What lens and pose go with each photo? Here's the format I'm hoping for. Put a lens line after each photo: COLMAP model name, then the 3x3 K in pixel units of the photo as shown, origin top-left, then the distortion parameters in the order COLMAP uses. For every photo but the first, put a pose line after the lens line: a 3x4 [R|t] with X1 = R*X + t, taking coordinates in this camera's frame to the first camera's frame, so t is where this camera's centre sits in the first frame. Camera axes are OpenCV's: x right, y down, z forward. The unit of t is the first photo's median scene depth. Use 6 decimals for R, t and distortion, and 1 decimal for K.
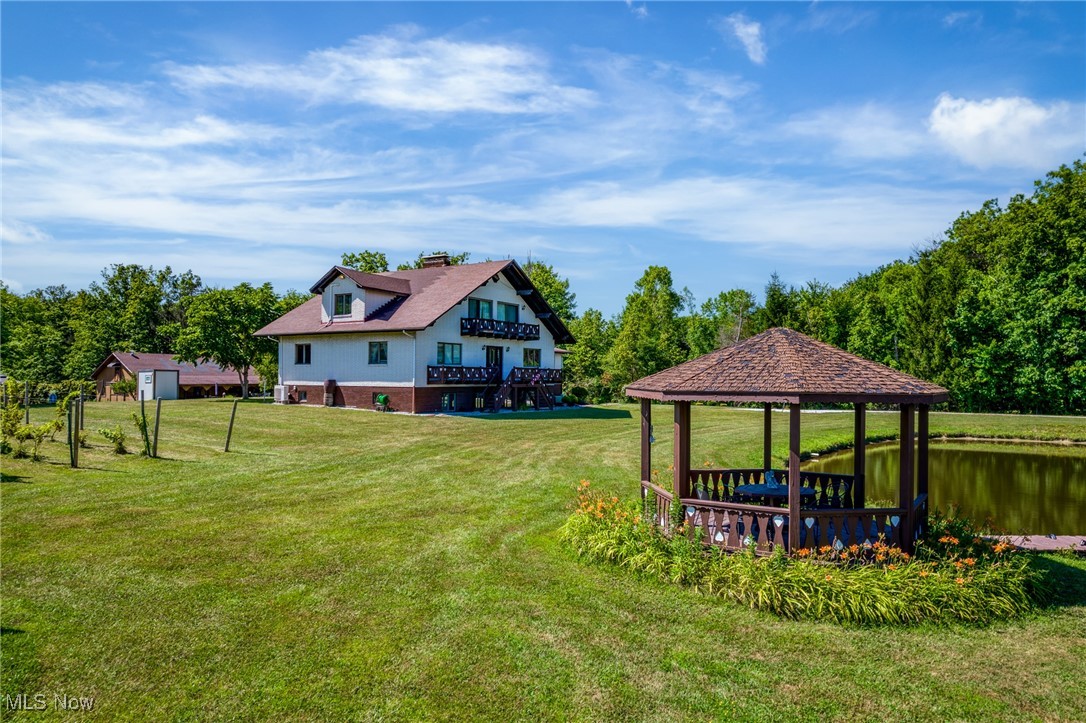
lens RADIAL K [[705.3, 0, 543.0], [0, 705.3, 361.5], [0, 0, 1]] dist [-0.003468, 0.000513]
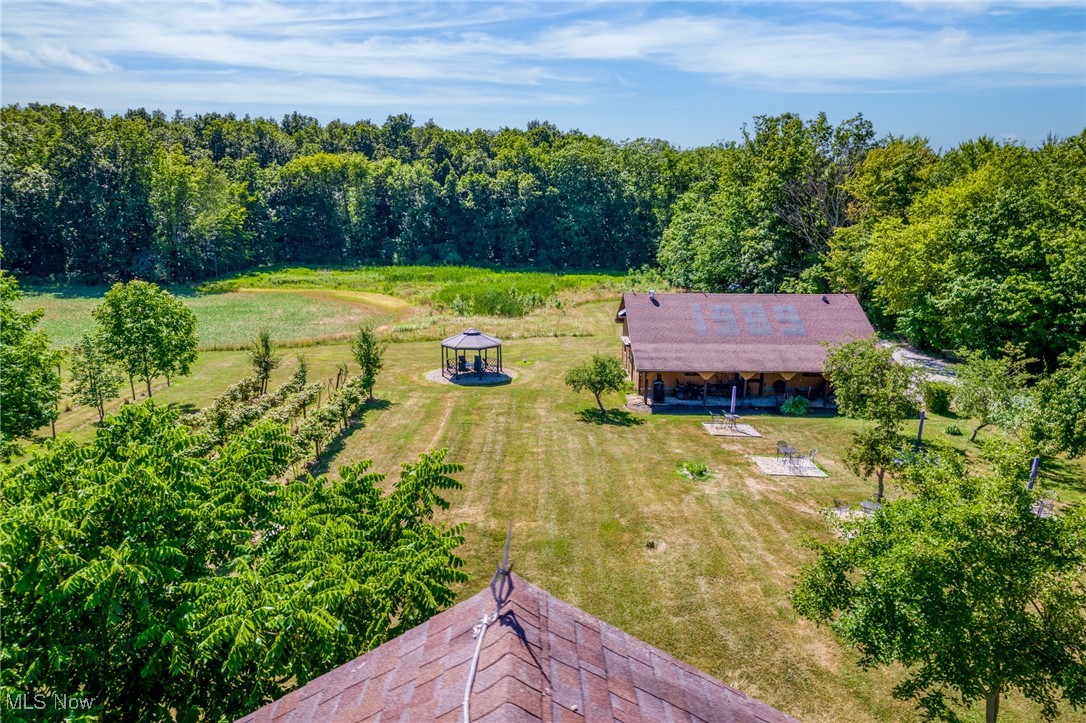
lens RADIAL K [[694.6, 0, 543.0], [0, 694.6, 361.5], [0, 0, 1]] dist [0.001626, 0.001782]
pose [[0.542738, 0.188630, -0.818446, -0.271915], [0.014271, 0.972242, 0.233540, -0.186187], [0.839781, -0.138431, 0.524981, 1.189011]]
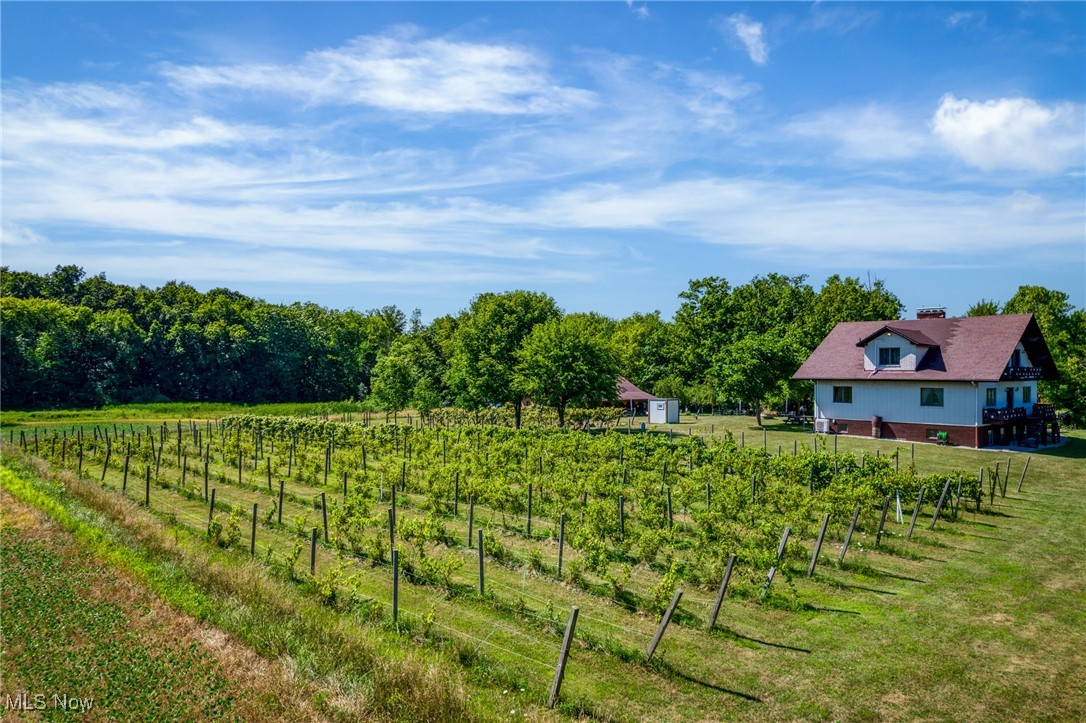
lens RADIAL K [[693.5, 0, 543.0], [0, 693.5, 361.5], [0, 0, 1]] dist [-0.000218, -0.000417]
pose [[0.959402, -0.006507, -0.281966, -0.500504], [0.008225, 0.999954, 0.004910, -0.078922], [0.281921, -0.007030, 0.959412, -0.327993]]
